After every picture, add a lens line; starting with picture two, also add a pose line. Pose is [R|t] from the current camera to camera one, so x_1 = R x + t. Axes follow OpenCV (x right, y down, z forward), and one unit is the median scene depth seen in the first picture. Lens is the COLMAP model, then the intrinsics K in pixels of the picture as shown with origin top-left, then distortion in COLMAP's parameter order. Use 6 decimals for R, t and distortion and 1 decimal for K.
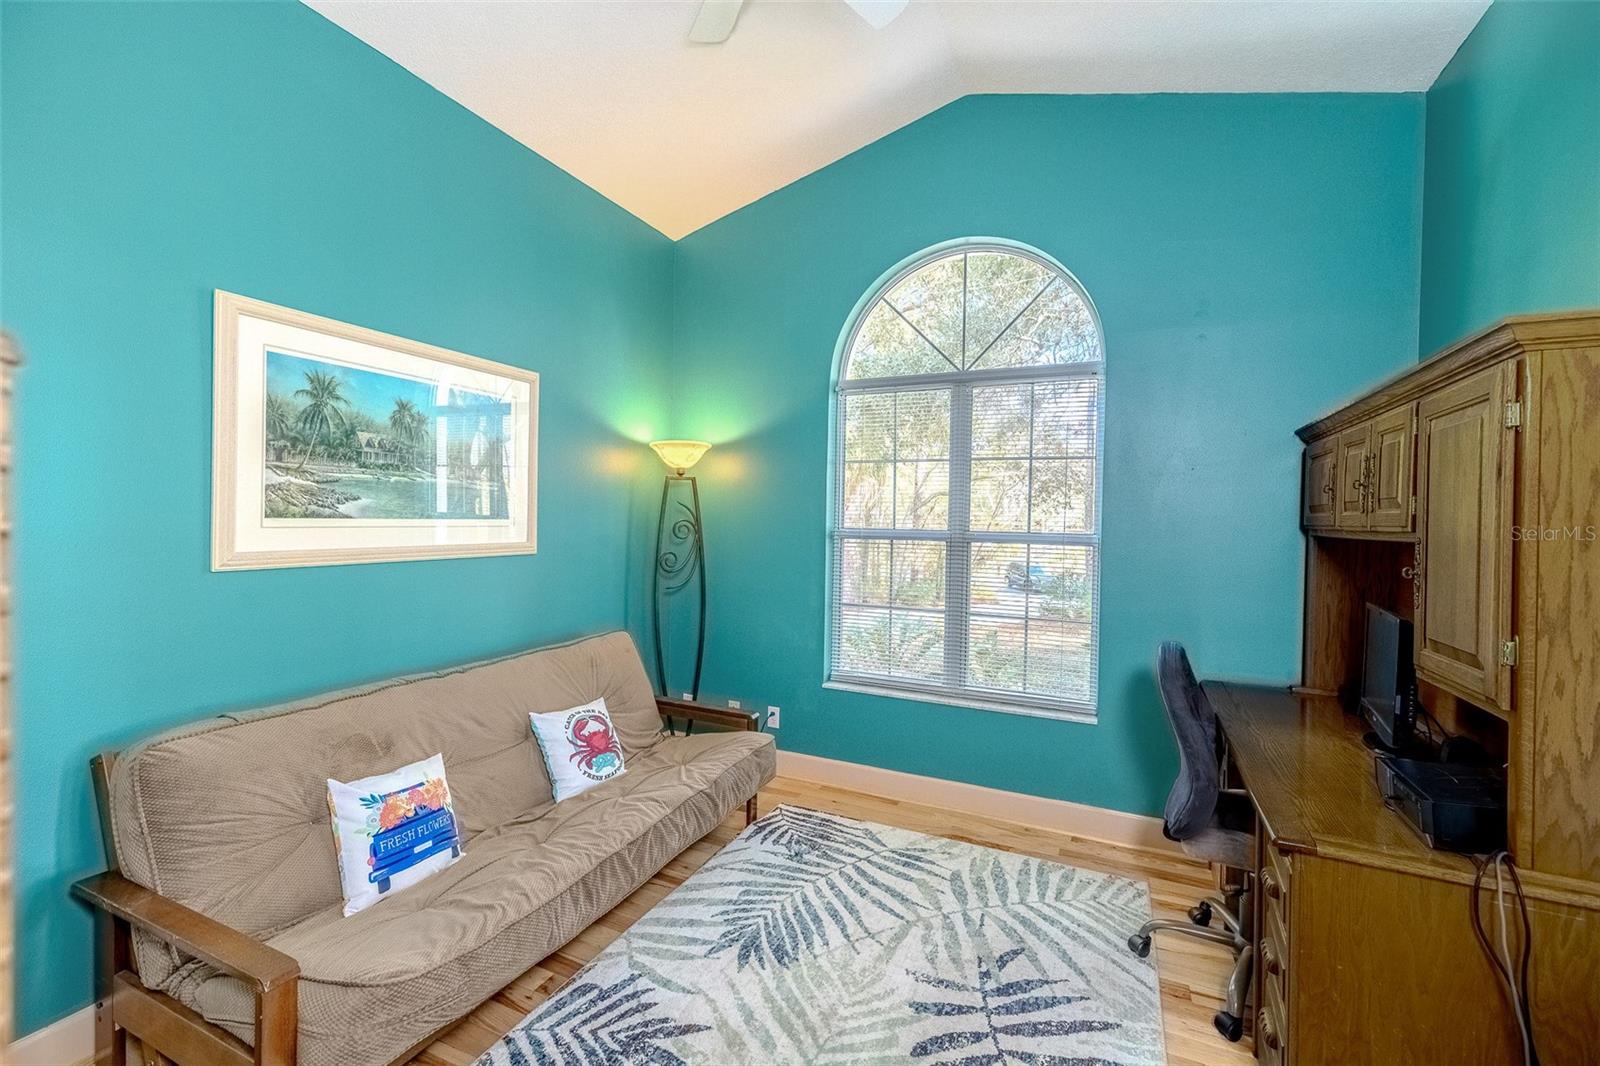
lens RADIAL K [[686.5, 0, 800.0], [0, 686.5, 533.0], [0, 0, 1]] dist [0.009187, -0.000212]
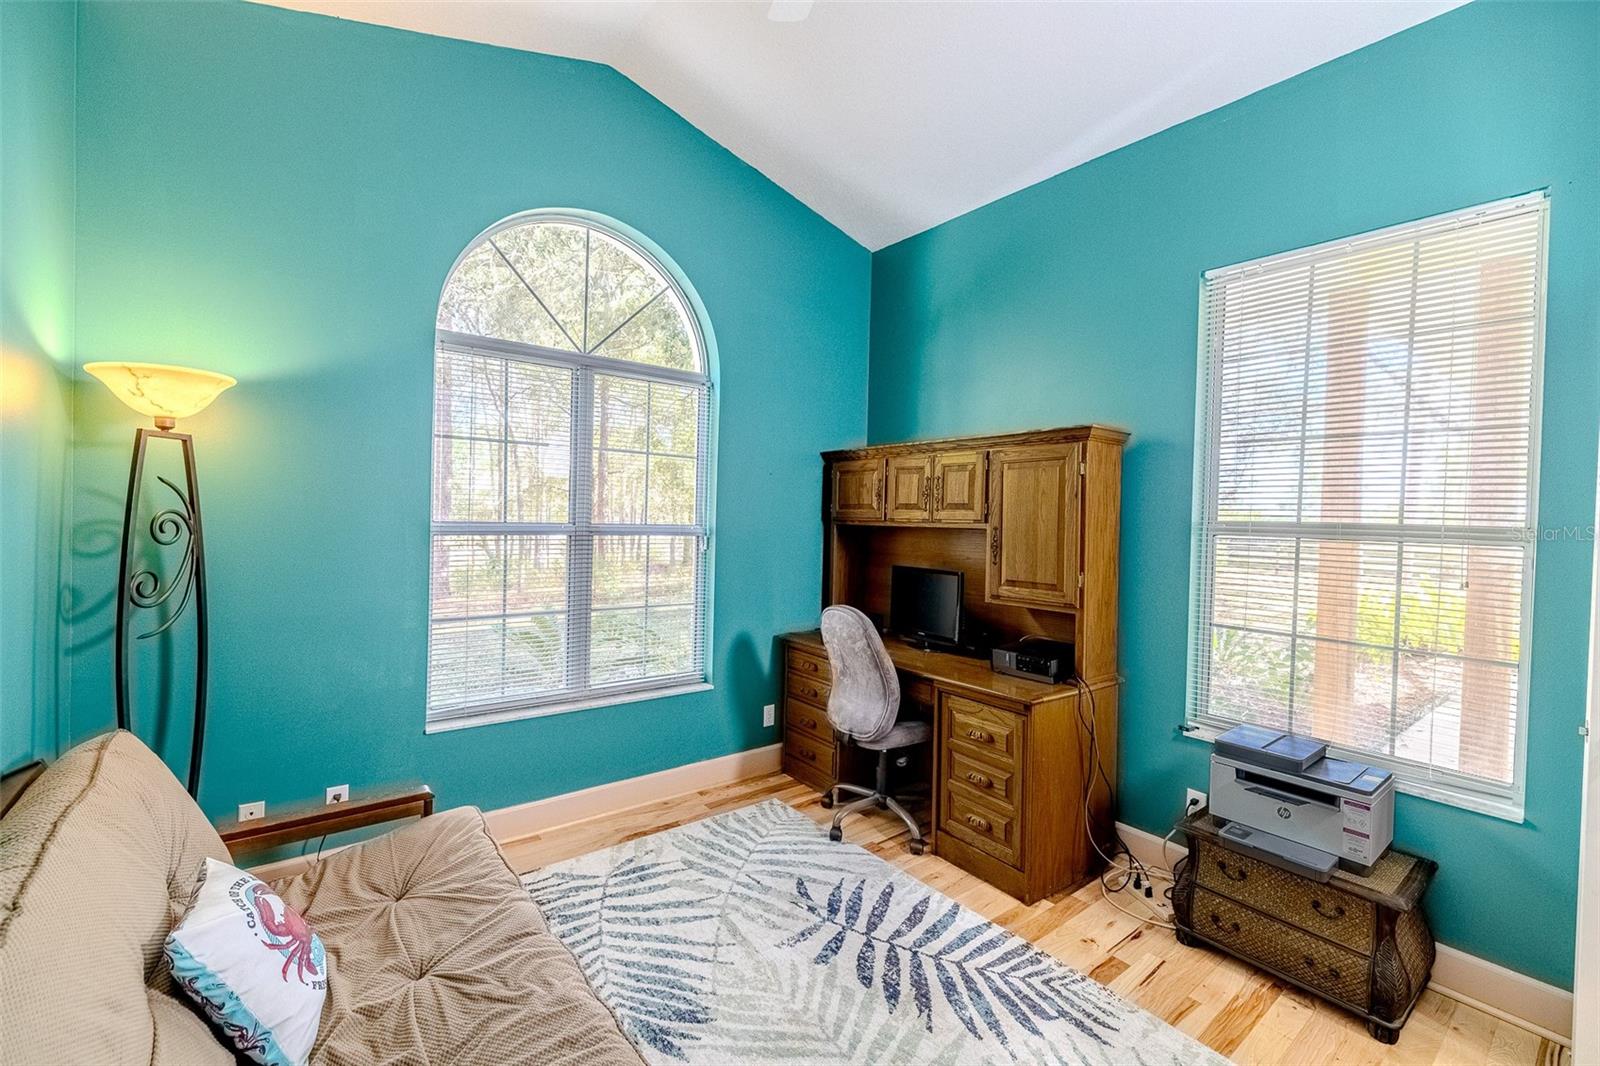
lens RADIAL K [[669.3, 0, 800.0], [0, 669.3, 533.0], [0, 0, 1]] dist [0.000120, 0.000011]
pose [[0.450103, -0.025932, 0.892600, -0.571541], [0.006510, 0.999647, 0.025760, -0.015415], [-0.892953, -0.005784, 0.450113, 0.405827]]
